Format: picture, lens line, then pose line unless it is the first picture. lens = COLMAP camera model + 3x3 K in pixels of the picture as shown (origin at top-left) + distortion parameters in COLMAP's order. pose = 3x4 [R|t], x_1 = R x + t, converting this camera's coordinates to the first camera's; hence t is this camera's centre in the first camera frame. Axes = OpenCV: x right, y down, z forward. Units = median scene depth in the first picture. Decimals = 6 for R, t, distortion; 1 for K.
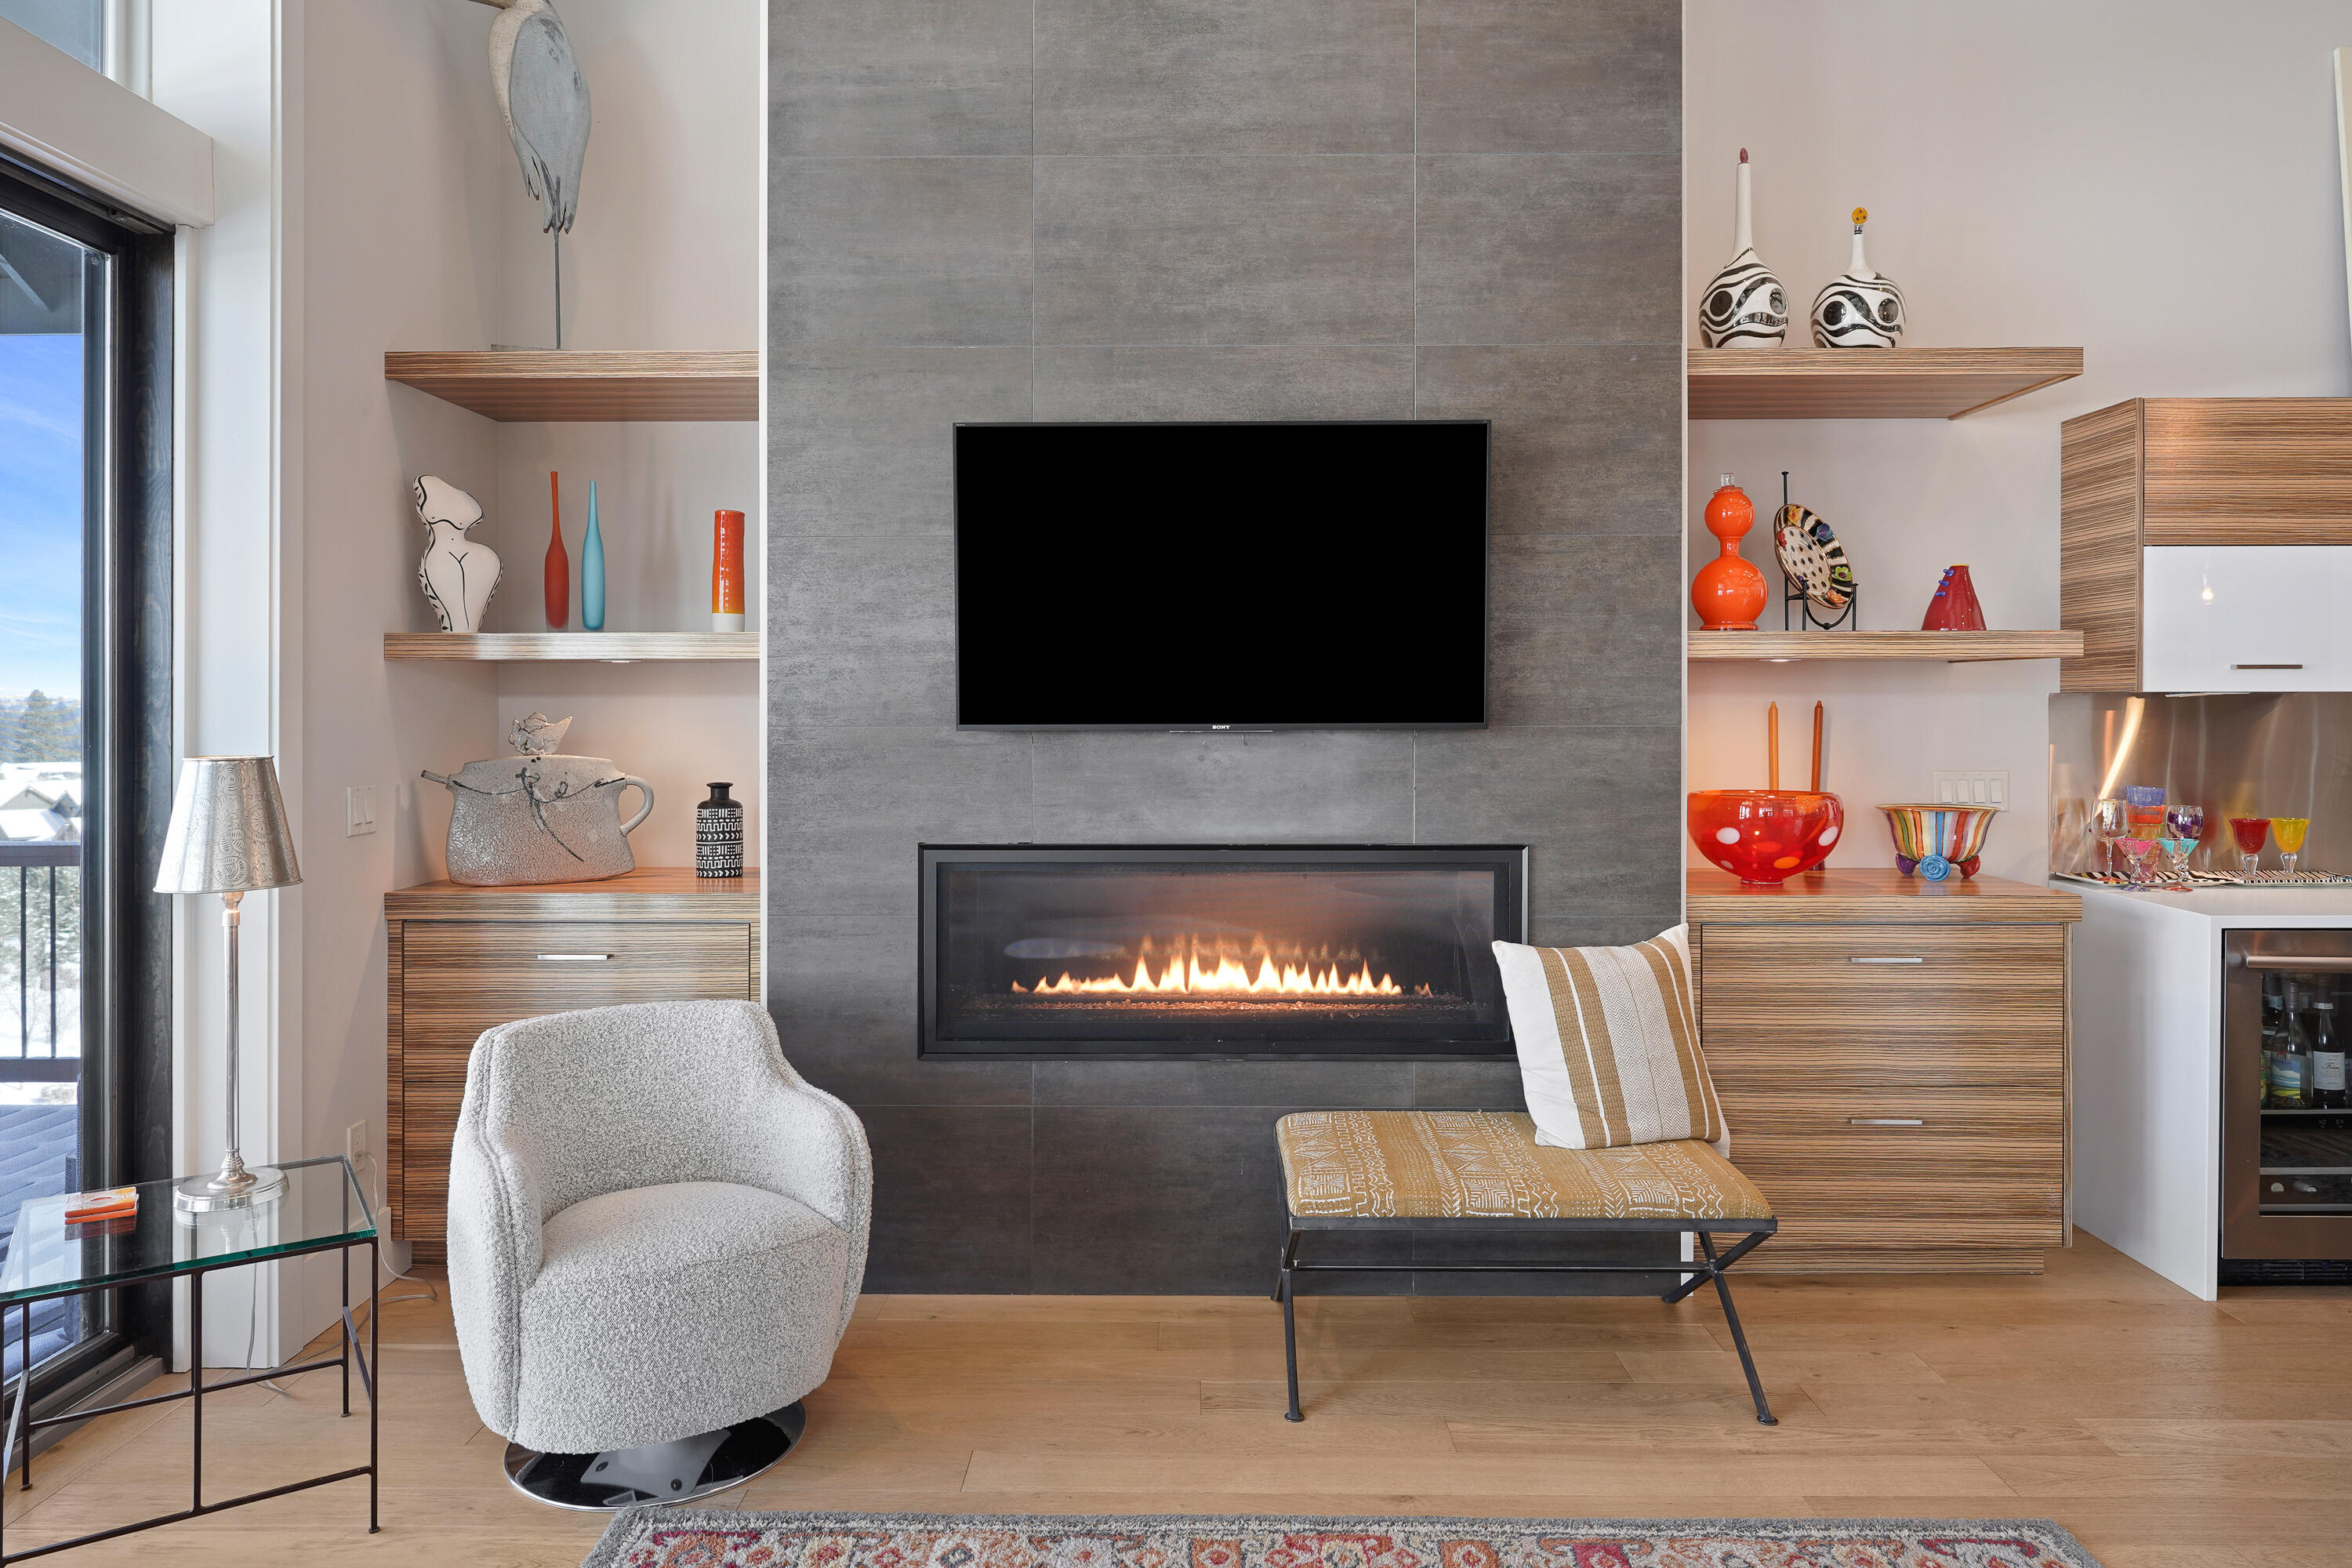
lens RADIAL K [[1515.5, 0, 1175.1], [0, 1515.5, 699.3], [0, 0, 1]] dist [-0.004686, 0.001184]
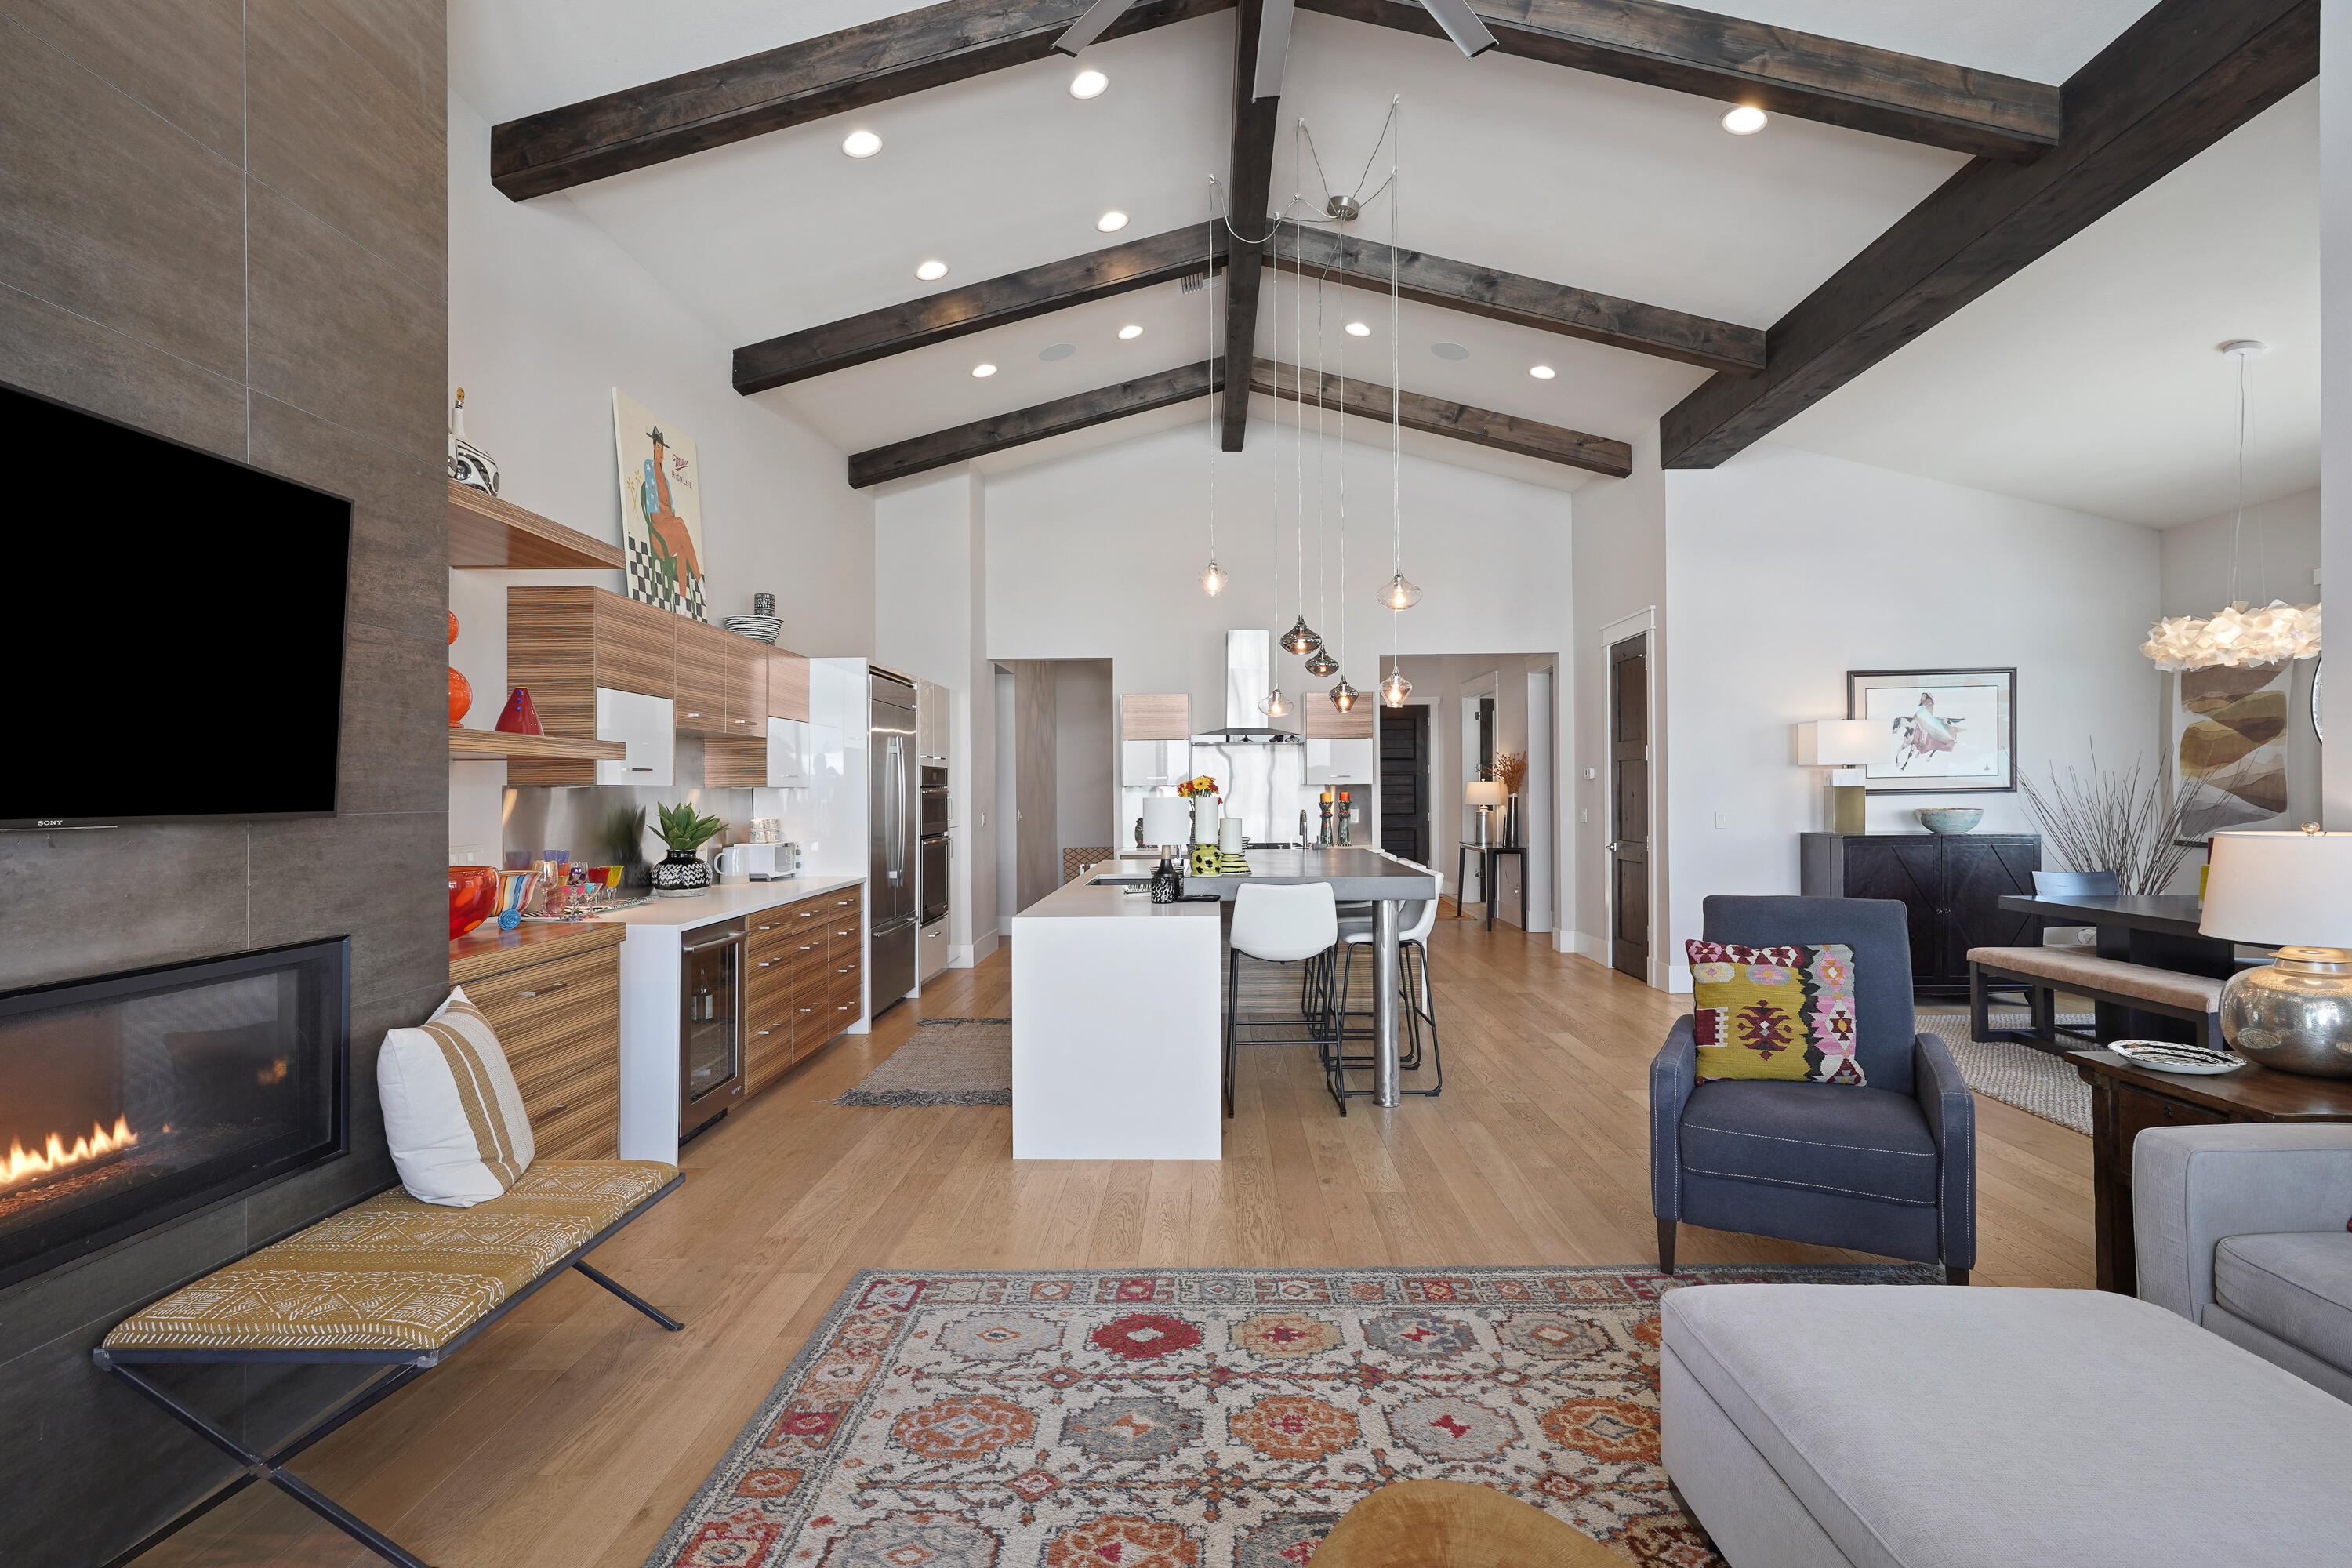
lens RADIAL K [[1130.3, 0, 1176.0], [0, 1130.3, 784.0], [0, 0, 1]] dist [0.002762, 0.001000]
pose [[0.010788, 0.007925, 0.999910, -0.497942], [0.004489, 0.999958, -0.007973, 0.006402], [-0.999932, 0.004575, 0.010752, 0.451377]]
